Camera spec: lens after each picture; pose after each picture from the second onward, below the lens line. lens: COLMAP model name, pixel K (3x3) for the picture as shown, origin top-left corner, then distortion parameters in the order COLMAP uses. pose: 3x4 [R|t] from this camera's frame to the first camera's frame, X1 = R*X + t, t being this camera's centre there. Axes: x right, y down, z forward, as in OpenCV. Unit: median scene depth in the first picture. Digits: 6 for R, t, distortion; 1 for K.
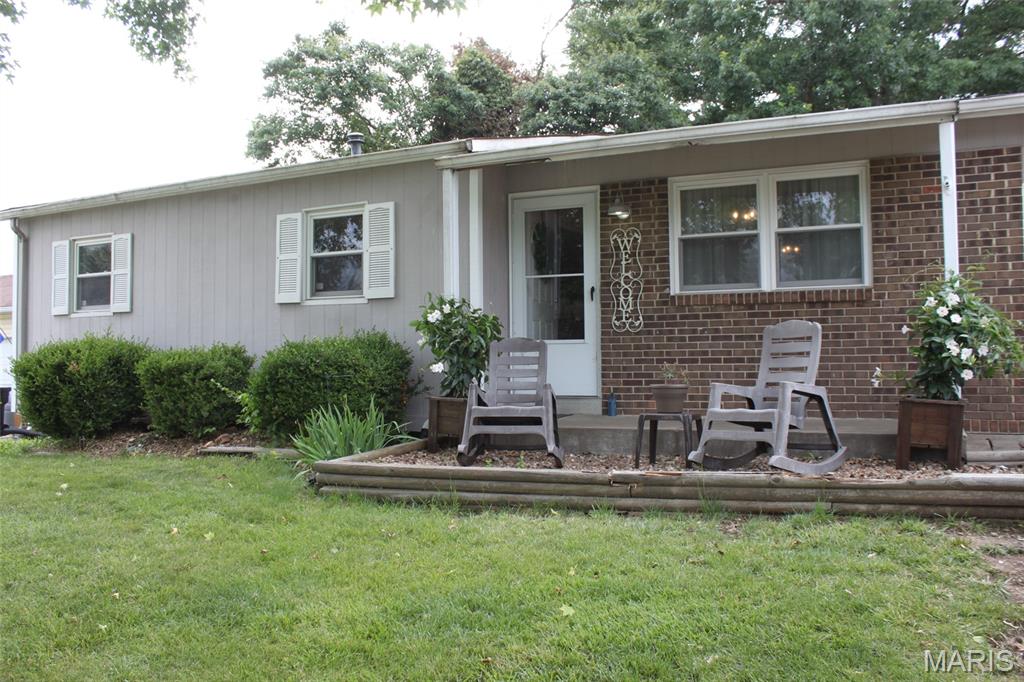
lens RADIAL K [[895.0, 0, 512.0], [0, 895.0, 341.0], [0, 0, 1]] dist [-0.111319, 0.096141]
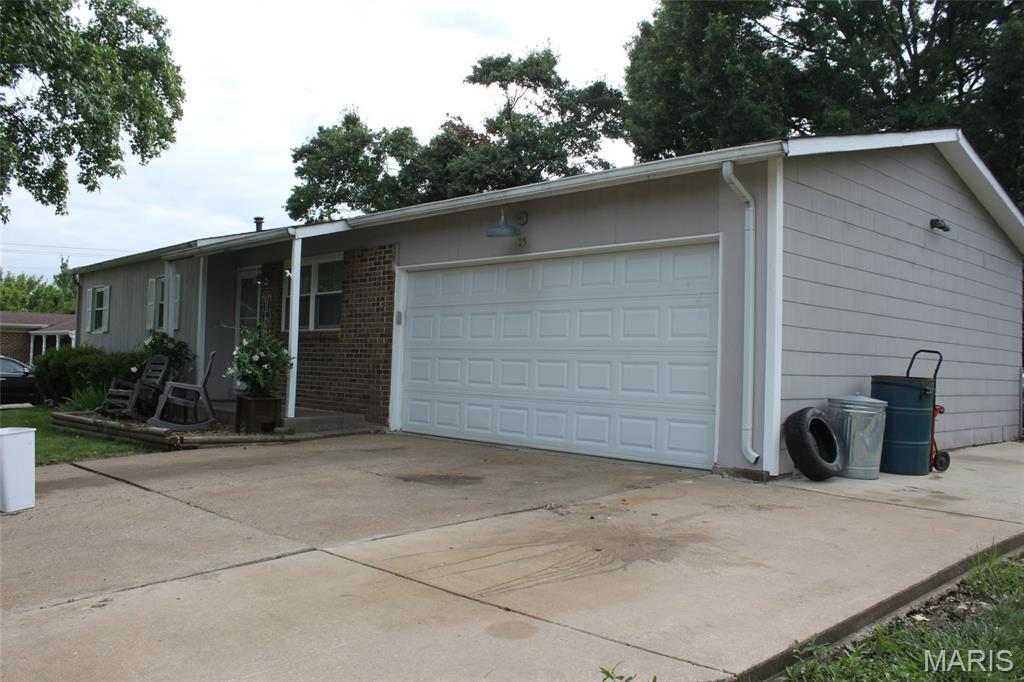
lens RADIAL K [[895.0, 0, 512.0], [0, 895.0, 341.0], [0, 0, 1]] dist [-0.111319, 0.096141]
pose [[0.918850, 0.022401, -0.393970, 1.260546], [-0.021571, 0.999746, 0.006536, -0.055609], [0.394016, 0.002492, 0.919100, -0.354126]]
